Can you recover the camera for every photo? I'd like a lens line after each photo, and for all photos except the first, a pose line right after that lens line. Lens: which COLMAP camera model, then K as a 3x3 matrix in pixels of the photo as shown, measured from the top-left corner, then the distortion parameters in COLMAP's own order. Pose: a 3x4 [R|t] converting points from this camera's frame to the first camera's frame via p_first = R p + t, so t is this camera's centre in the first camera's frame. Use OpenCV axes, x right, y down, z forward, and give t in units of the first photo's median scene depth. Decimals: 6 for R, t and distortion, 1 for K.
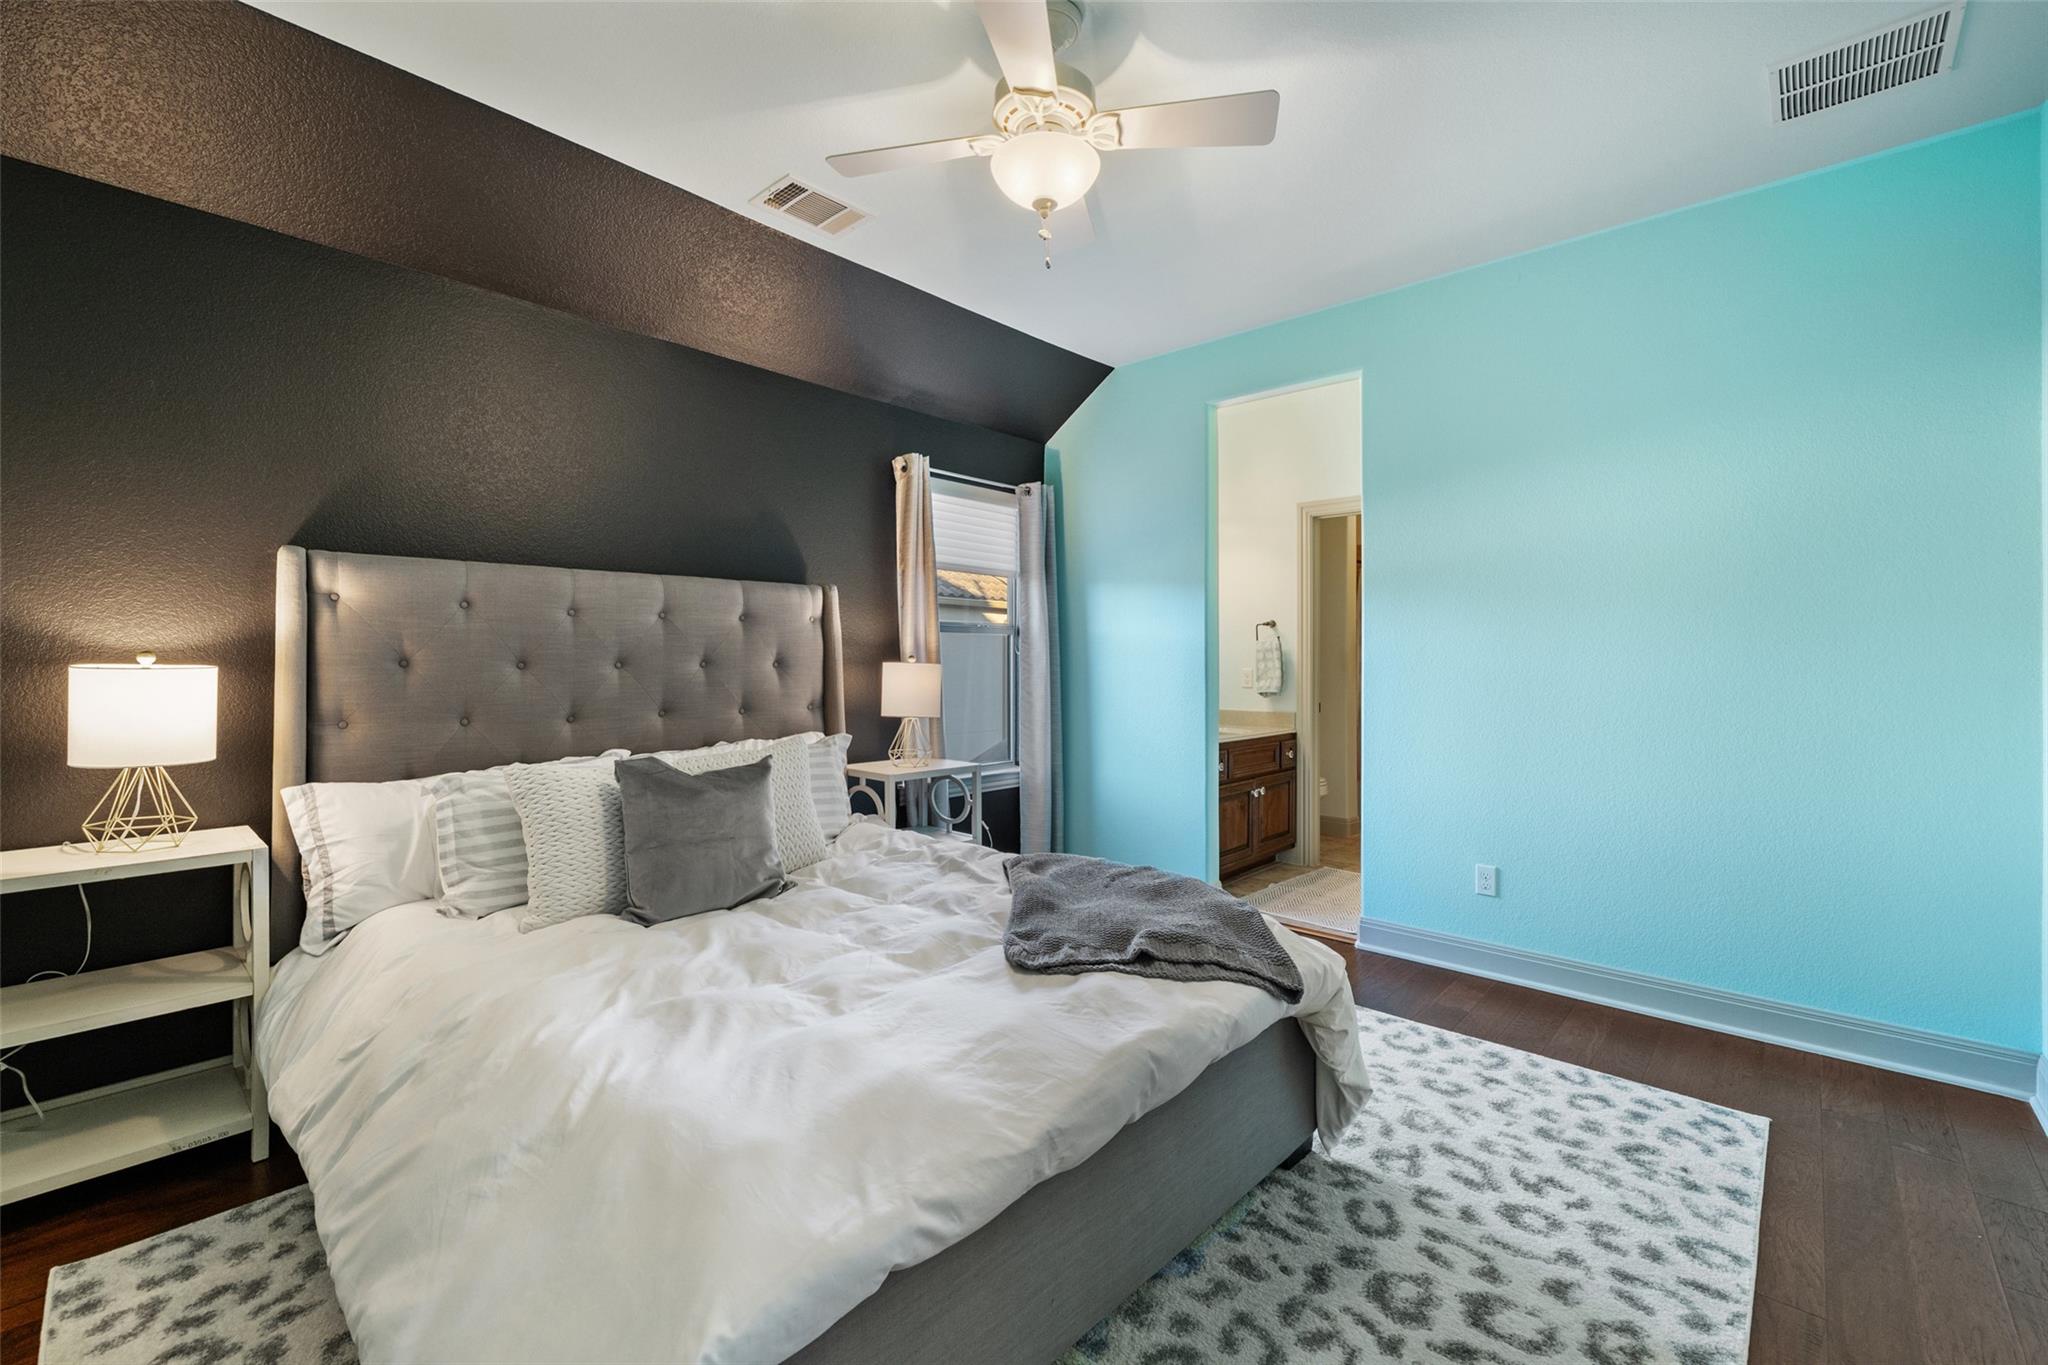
lens RADIAL K [[861.7, 0, 1028.0], [0, 861.7, 667.3], [0, 0, 1]] dist [0.001846, 0.000227]
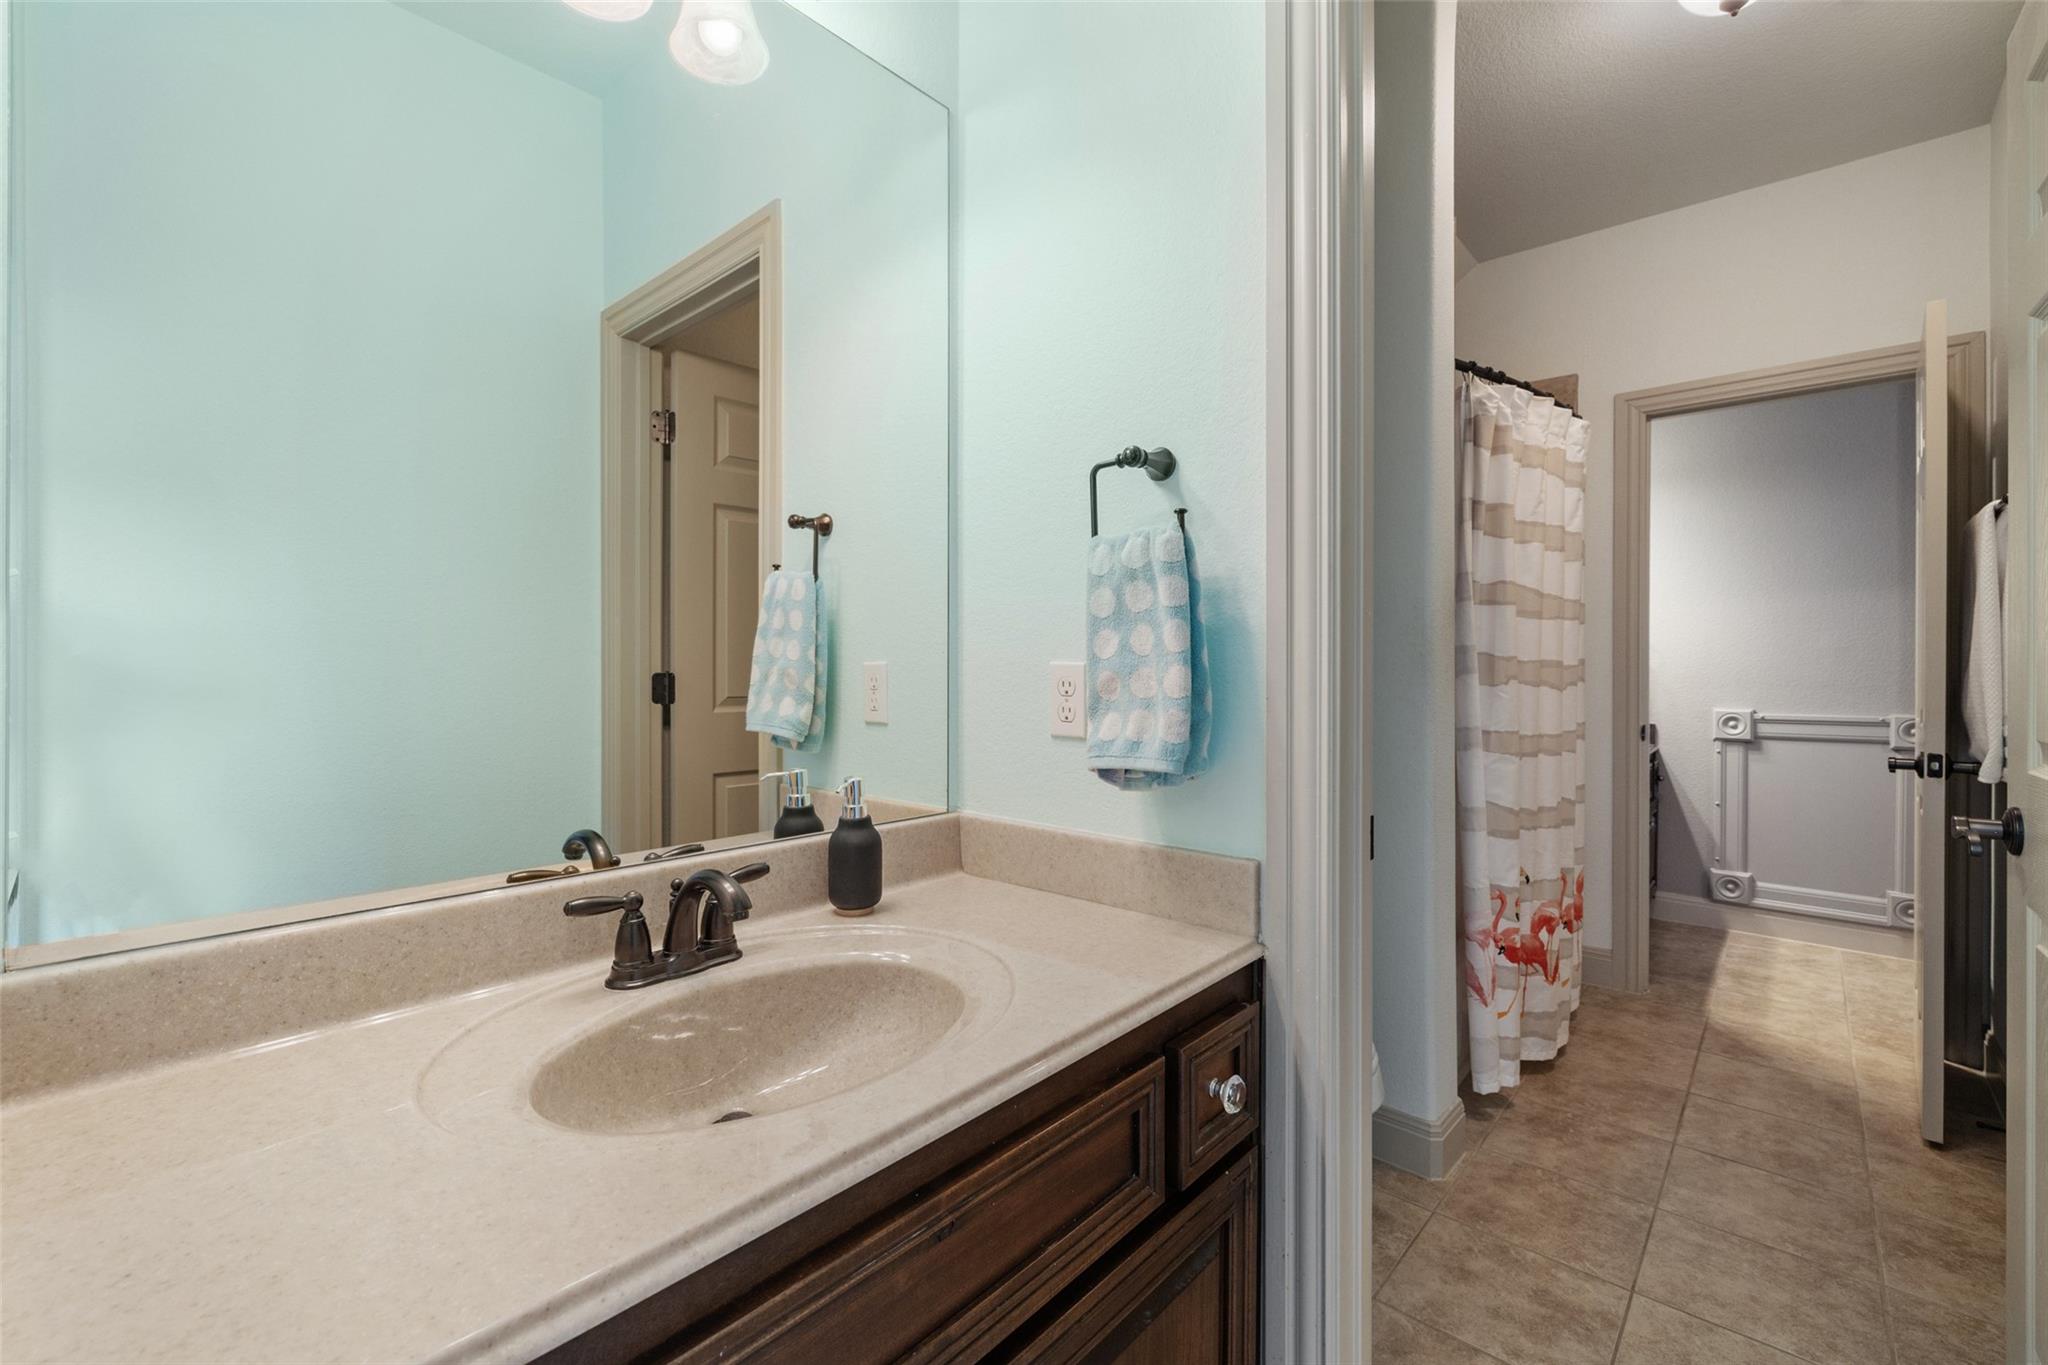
lens RADIAL K [[861.7, 0, 1028.0], [0, 861.7, 667.3], [0, 0, 1]] dist [0.001846, 0.000227]
pose [[0.999984, 0.000976, 0.005547, 0.250225], [-0.000971, 0.999999, -0.000965, 0.003856], [-0.005548, 0.000960, 0.999984, 0.781169]]
